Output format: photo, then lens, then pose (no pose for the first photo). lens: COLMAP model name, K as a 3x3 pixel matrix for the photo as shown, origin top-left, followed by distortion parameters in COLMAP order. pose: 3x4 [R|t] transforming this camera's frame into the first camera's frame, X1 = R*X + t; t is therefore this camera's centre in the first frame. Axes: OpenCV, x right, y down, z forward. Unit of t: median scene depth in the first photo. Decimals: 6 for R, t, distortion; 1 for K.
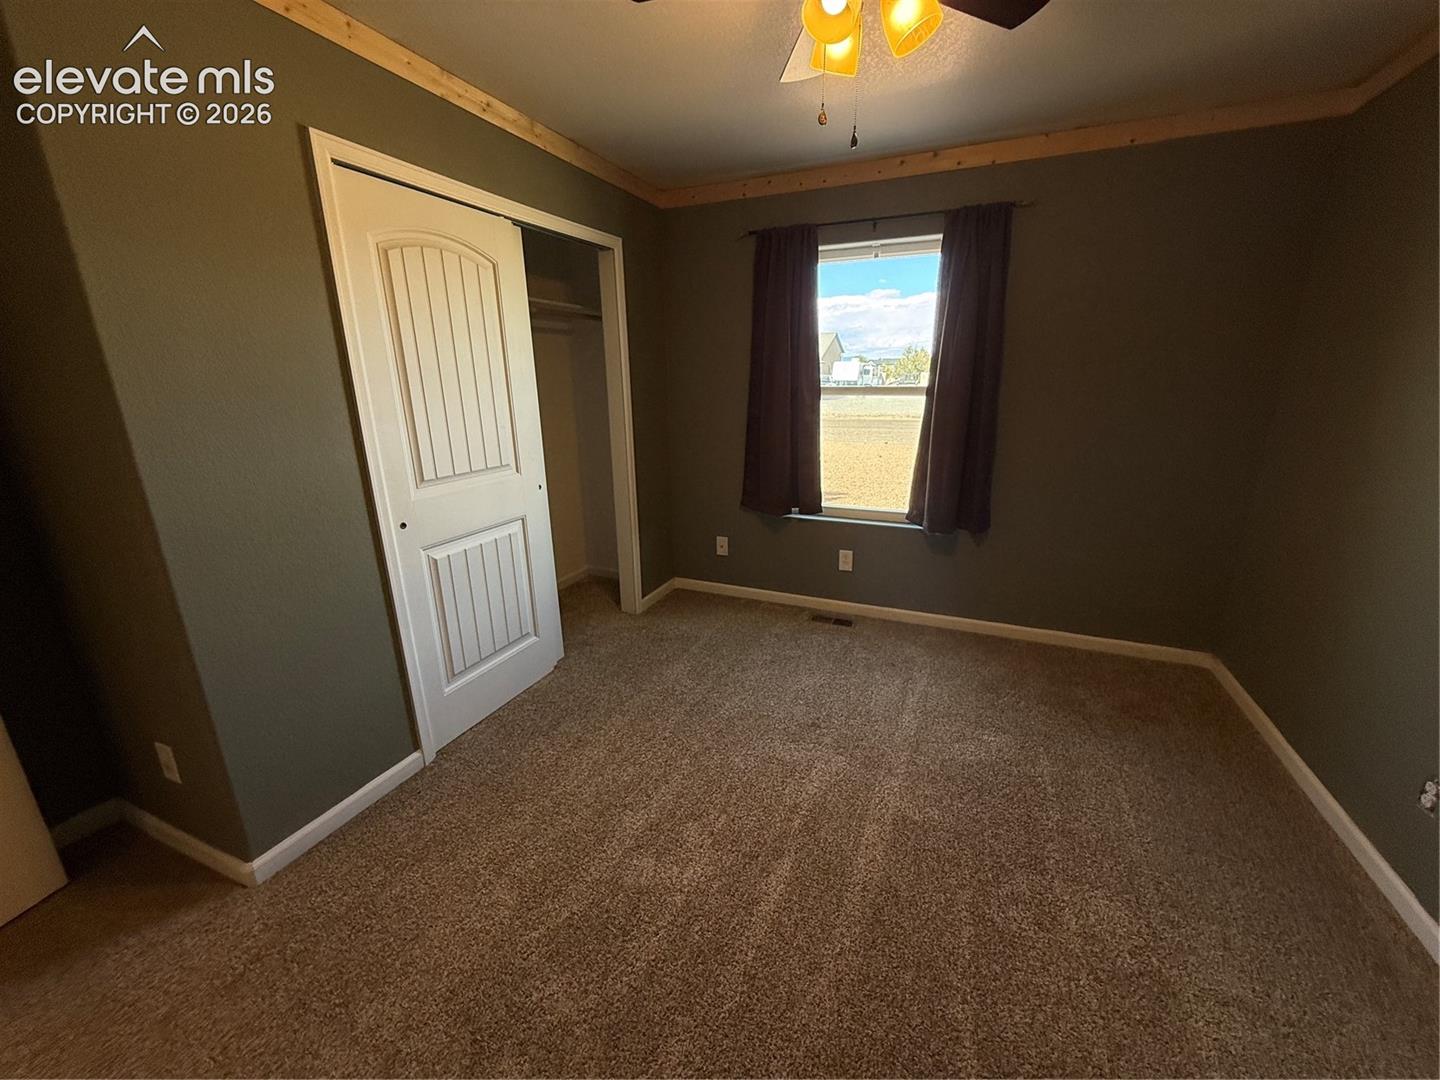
lens RADIAL K [[576.8, 0, 724.9], [0, 576.8, 541.6], [0, 0, 1]] dist [-0.000718, 0.000062]
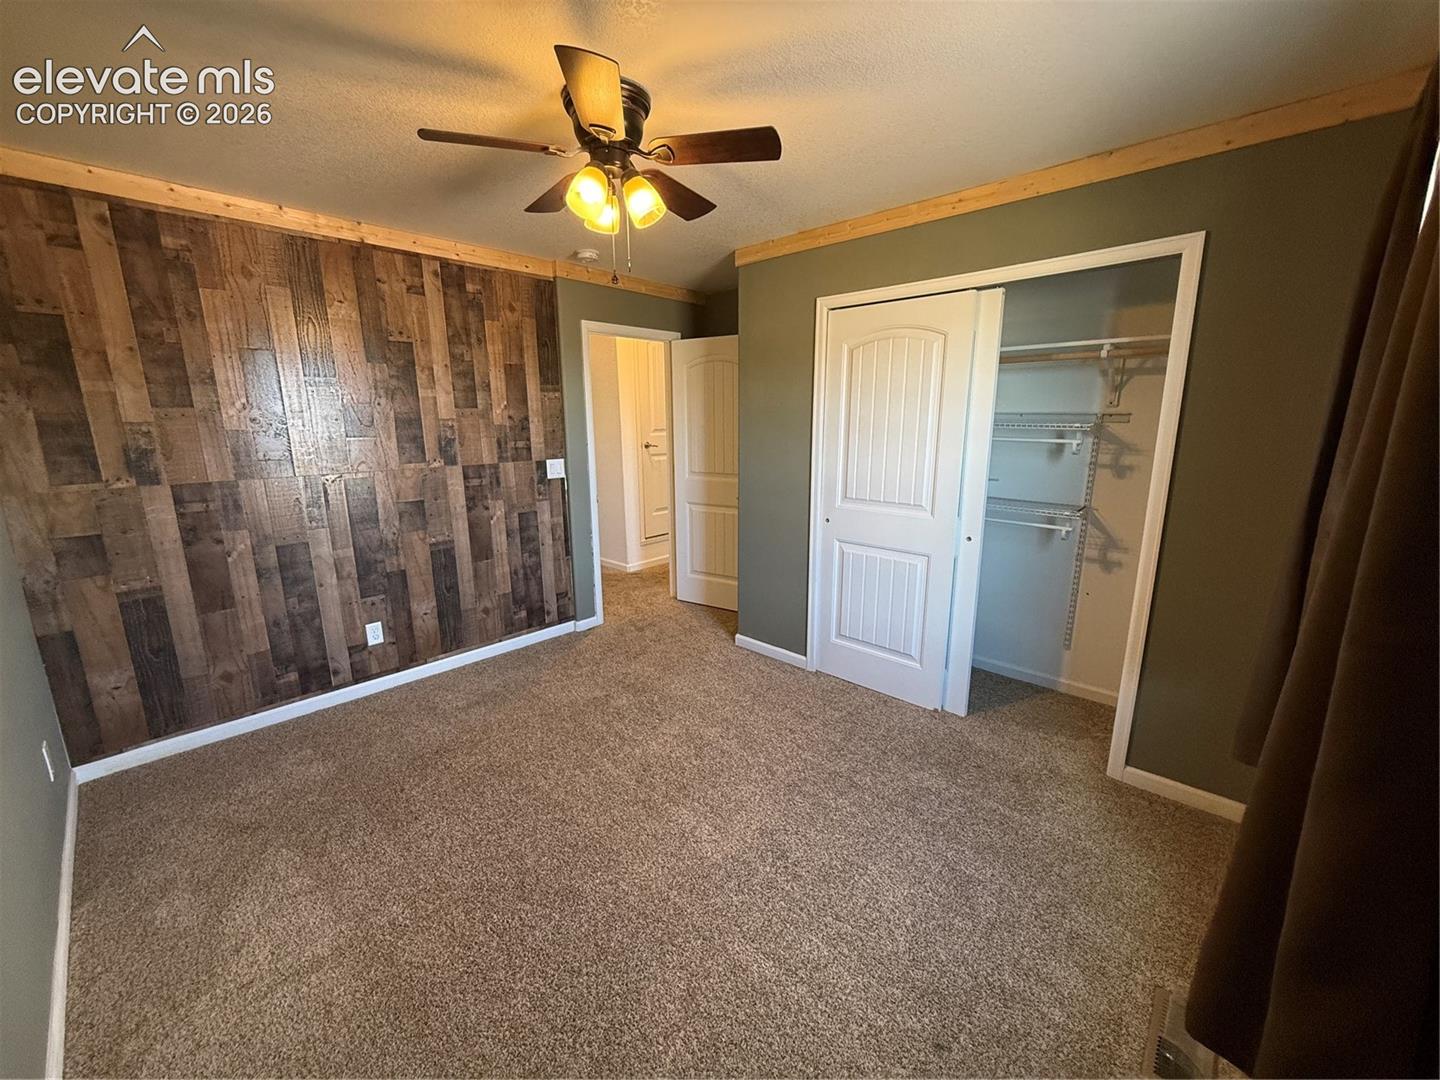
lens RADIAL K [[576.8, 0, 720.5], [0, 576.8, 547.5], [0, 0, 1]] dist [-0.000718, 0.000062]
pose [[-0.355100, 0.212911, -0.910260, 0.811548], [-0.258600, 0.913349, 0.314515, -0.307849], [0.898349, 0.347077, -0.269271, 0.954639]]
